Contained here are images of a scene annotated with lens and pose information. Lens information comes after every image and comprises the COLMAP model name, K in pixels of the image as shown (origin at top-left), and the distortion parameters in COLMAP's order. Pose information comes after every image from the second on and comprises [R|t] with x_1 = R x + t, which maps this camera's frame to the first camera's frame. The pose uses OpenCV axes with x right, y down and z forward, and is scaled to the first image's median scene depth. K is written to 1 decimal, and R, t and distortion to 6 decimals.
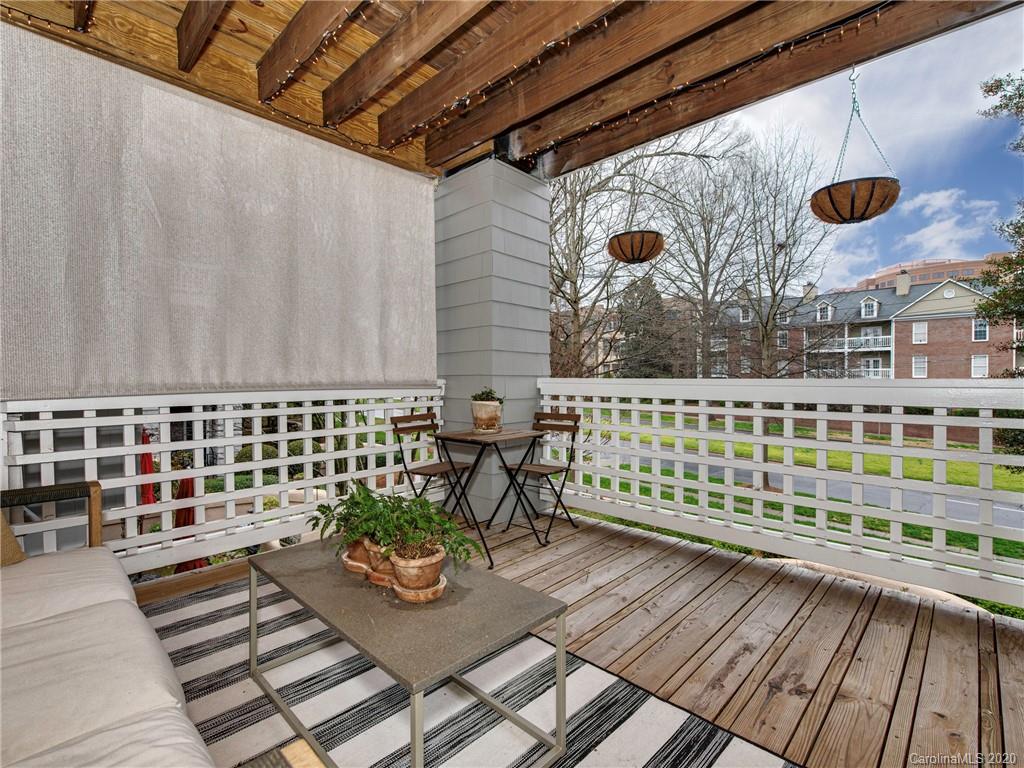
lens RADIAL K [[484.5, 0, 511.0], [0, 484.5, 383.5], [0, 0, 1]] dist [-0.003705, -0.000863]
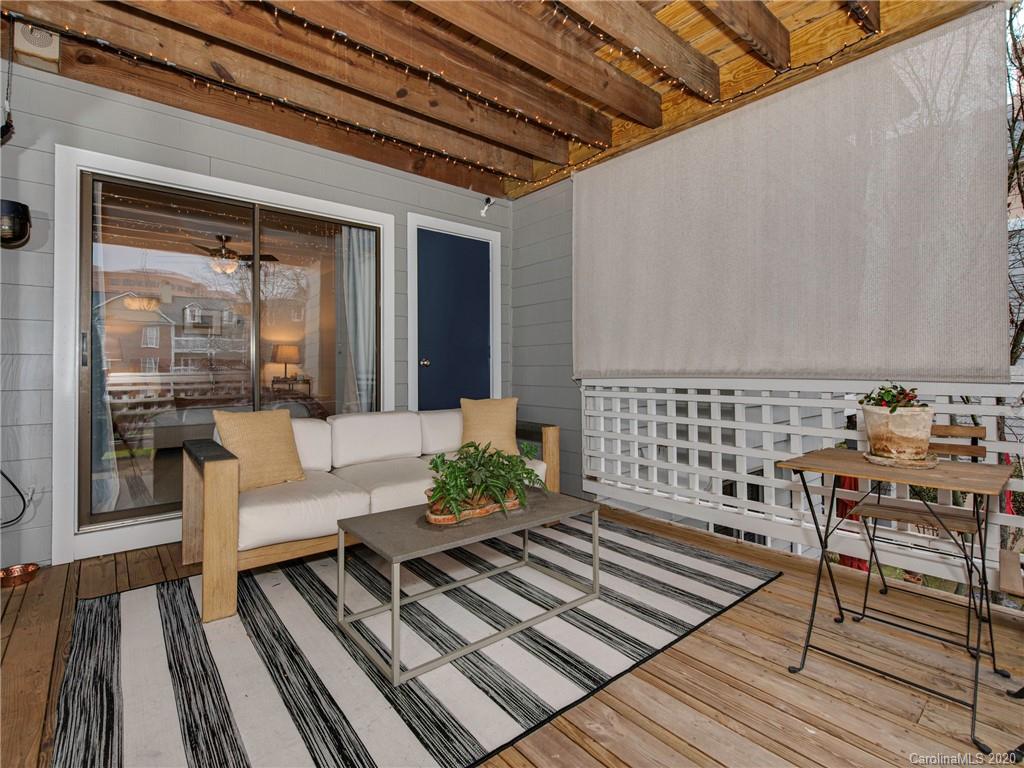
lens RADIAL K [[484.5, 0, 485.9], [0, 484.5, 367.8], [0, 0, 1]] dist [-0.003705, -0.000863]
pose [[-0.140163, 0.005298, -0.990114, 0.672835], [-0.001959, 0.999982, 0.005628, -0.013046], [0.990126, 0.002728, -0.140150, 0.745339]]
